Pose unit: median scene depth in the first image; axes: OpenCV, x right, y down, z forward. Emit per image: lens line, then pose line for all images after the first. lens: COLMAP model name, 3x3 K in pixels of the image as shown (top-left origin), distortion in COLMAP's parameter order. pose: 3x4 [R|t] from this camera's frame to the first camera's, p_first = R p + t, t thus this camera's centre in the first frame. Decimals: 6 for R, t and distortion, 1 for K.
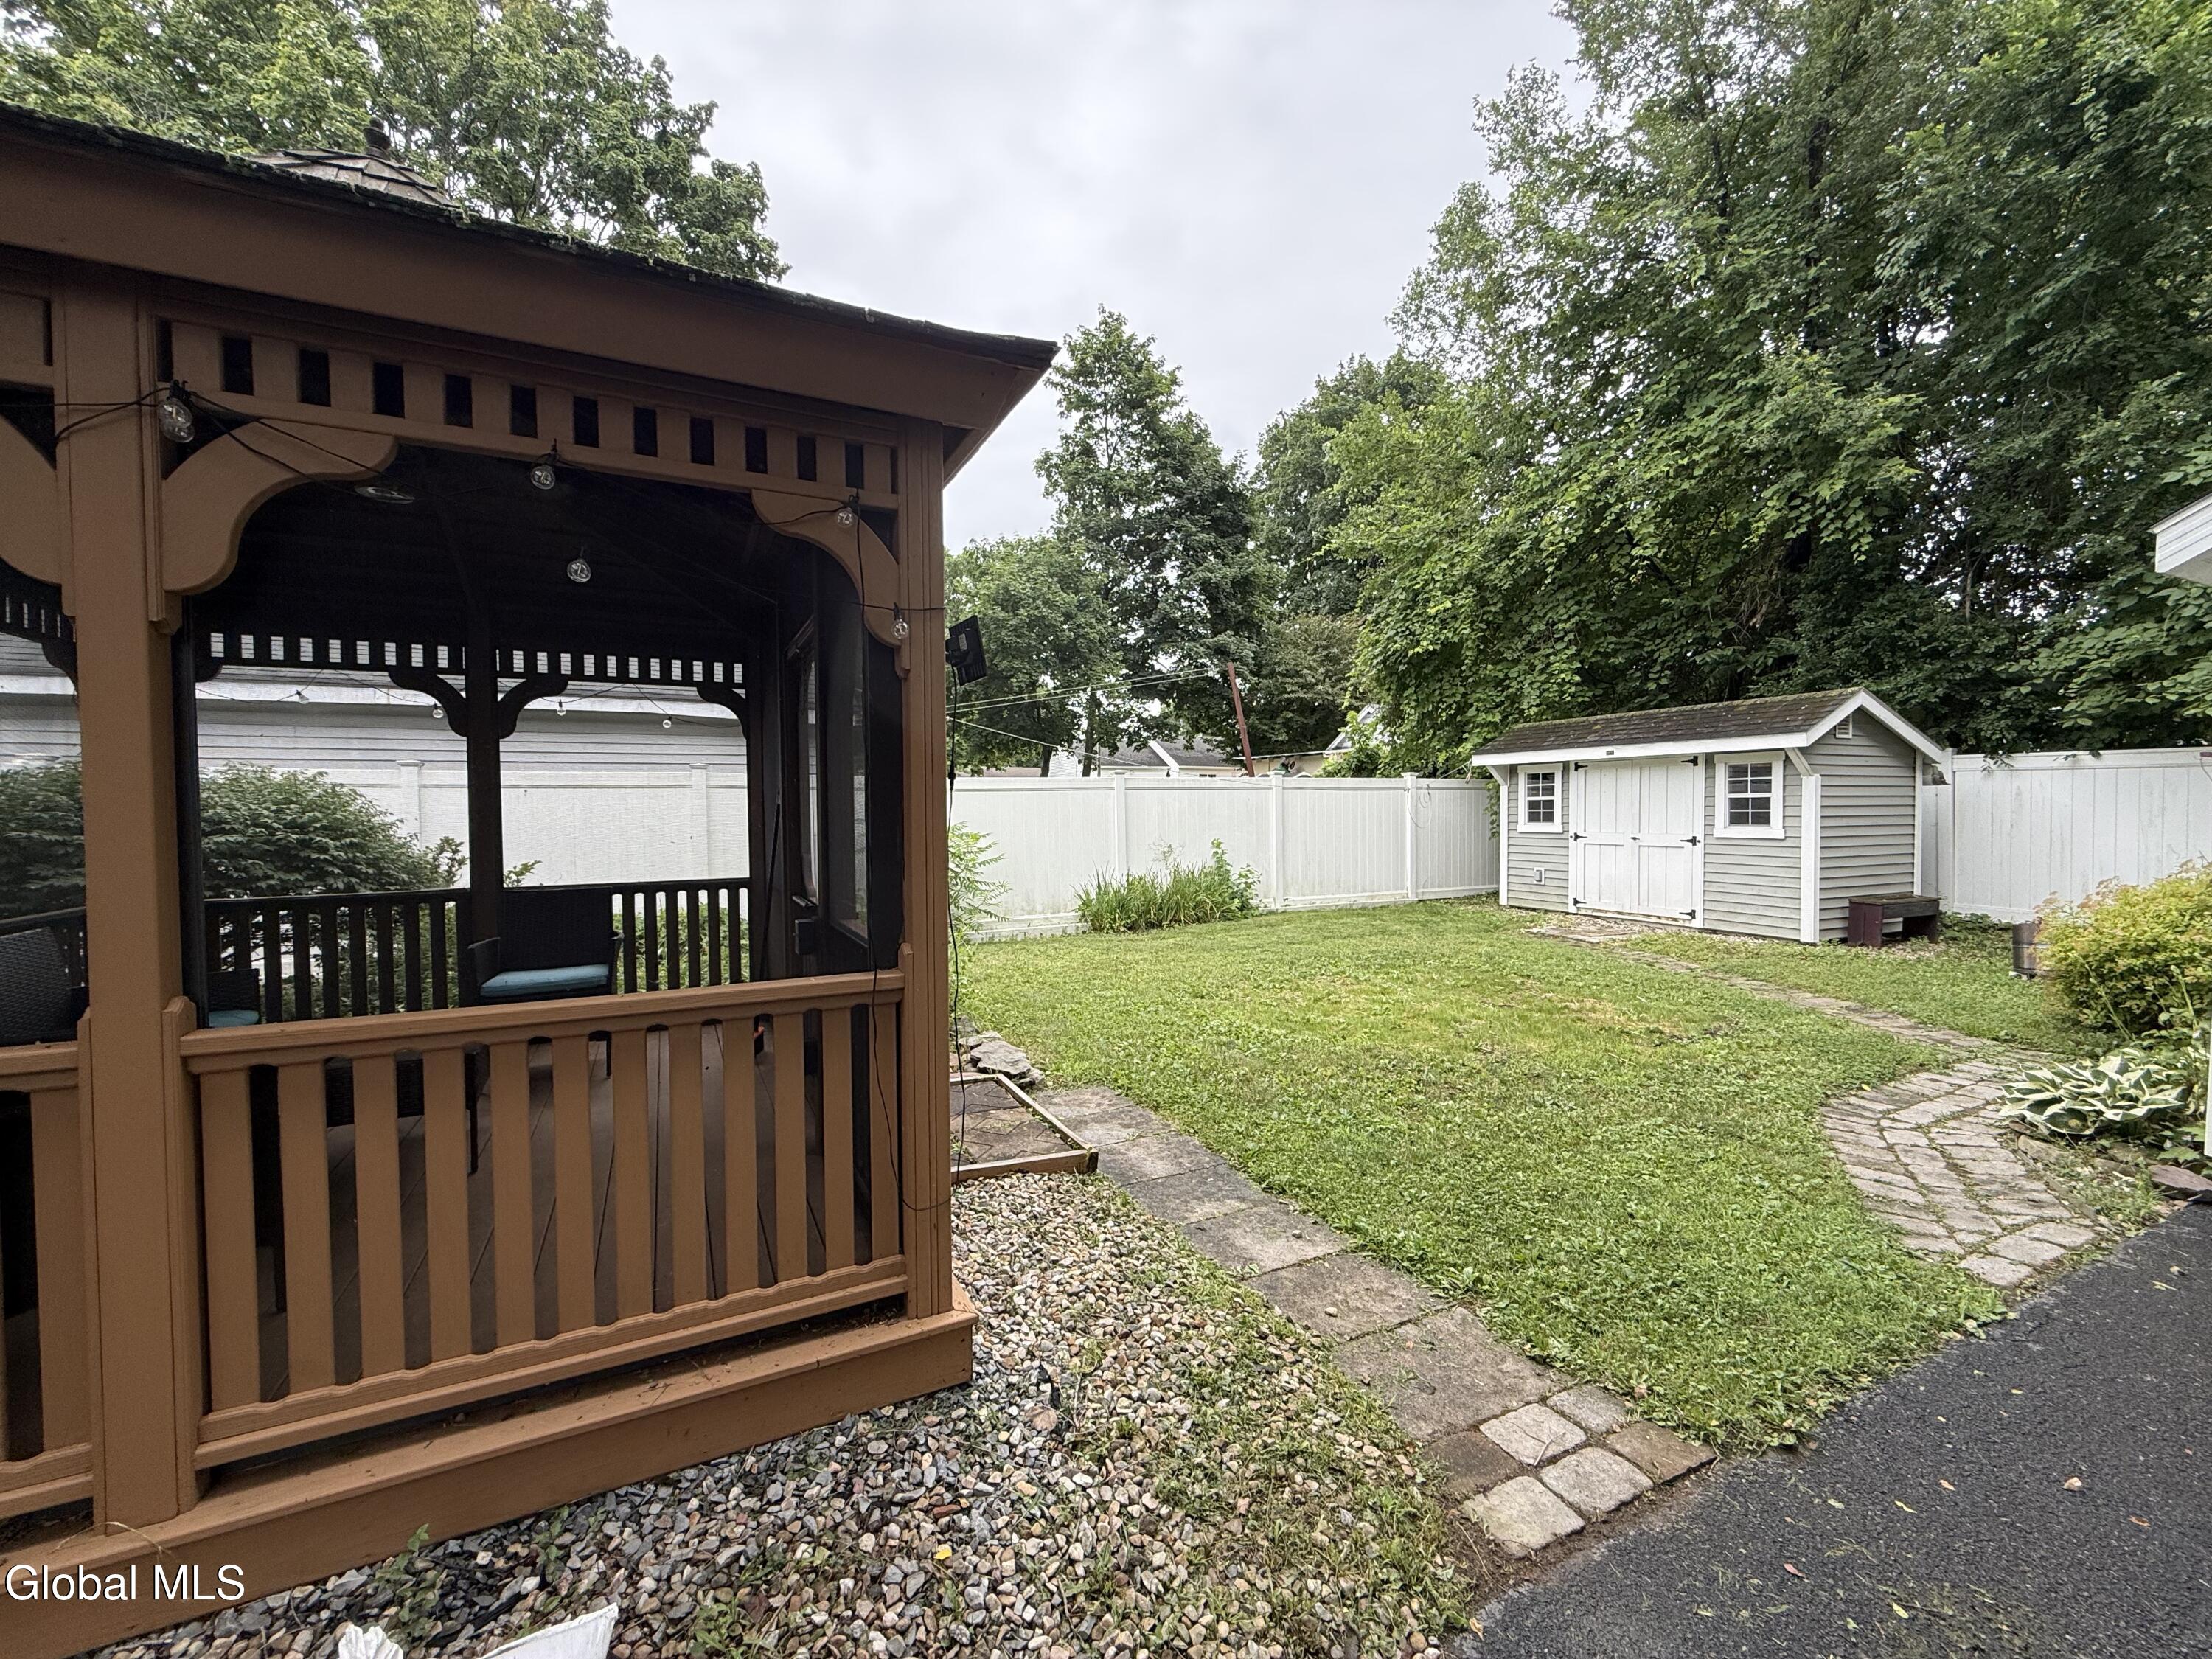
lens RADIAL K [[883.8, 0, 1099.2], [0, 883.8, 831.8], [0, 0, 1]] dist [0.002539, 0.000404]
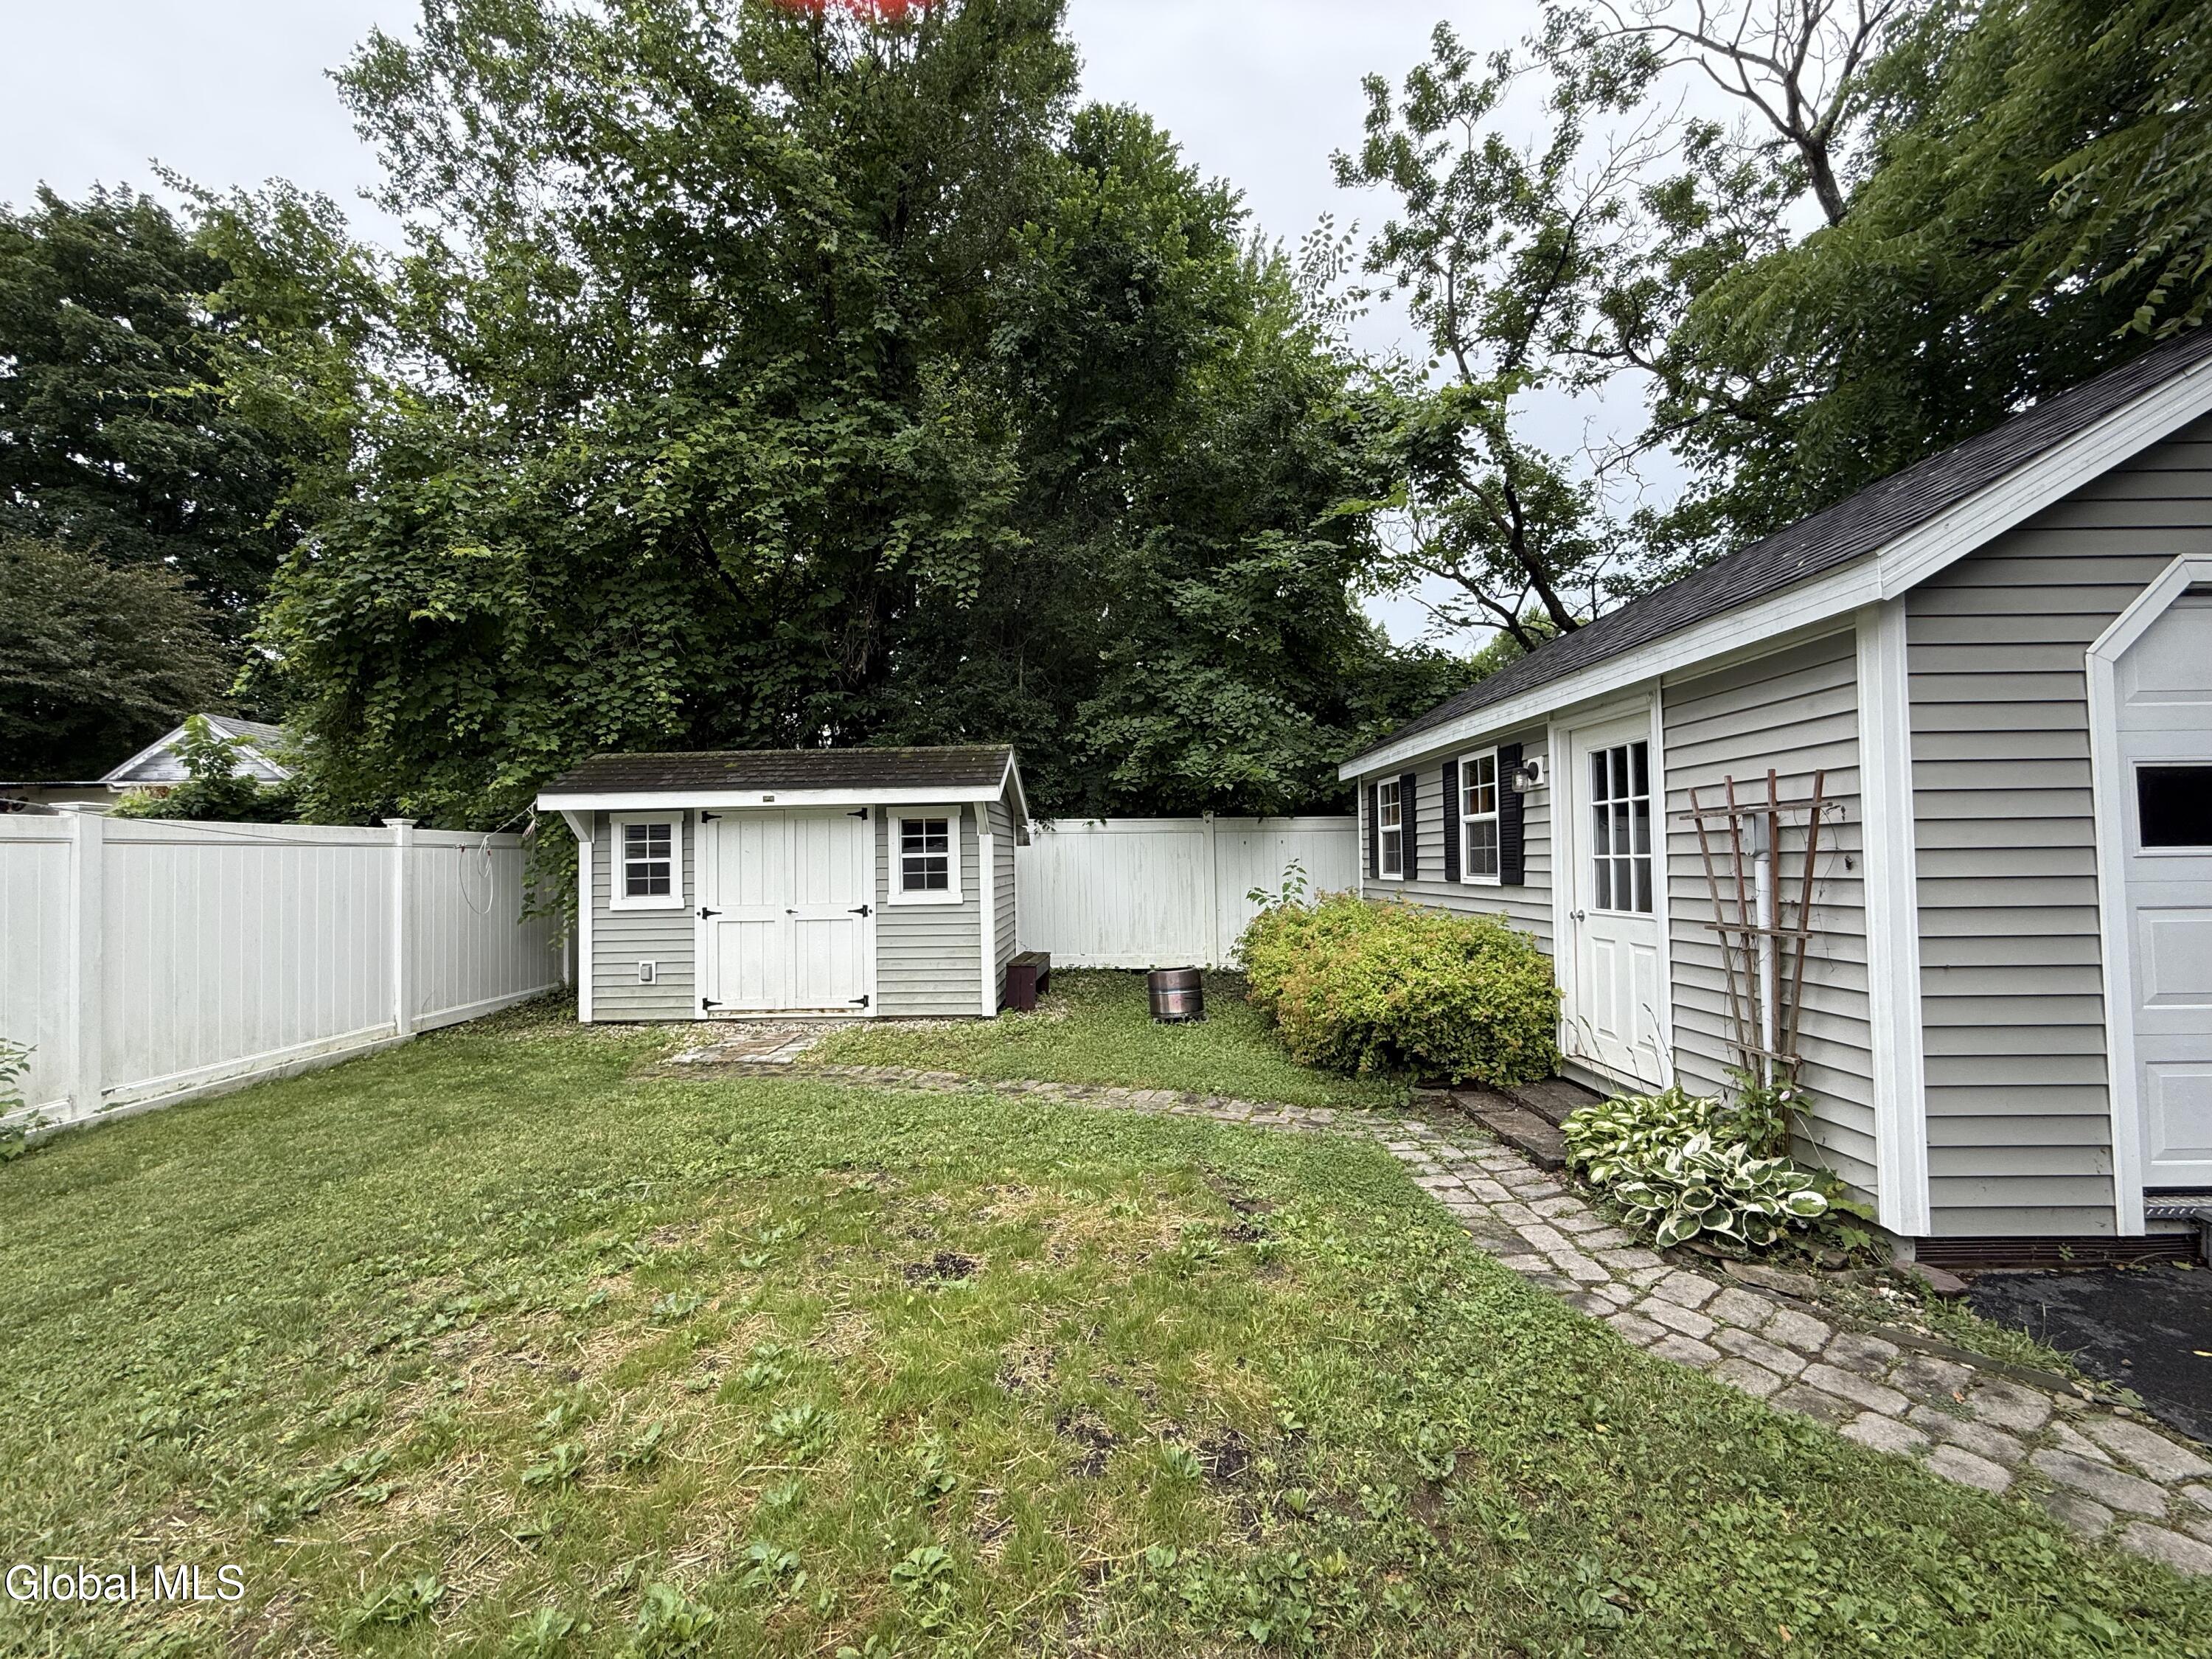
lens RADIAL K [[883.8, 0, 1090.5], [0, 883.8, 834.8], [0, 0, 1]] dist [0.002539, 0.000404]
pose [[0.423104, 0.021175, 0.905834, 0.015343], [0.041517, 0.998224, -0.042726, -0.016461], [-0.905130, 0.055685, 0.421473, 0.456751]]
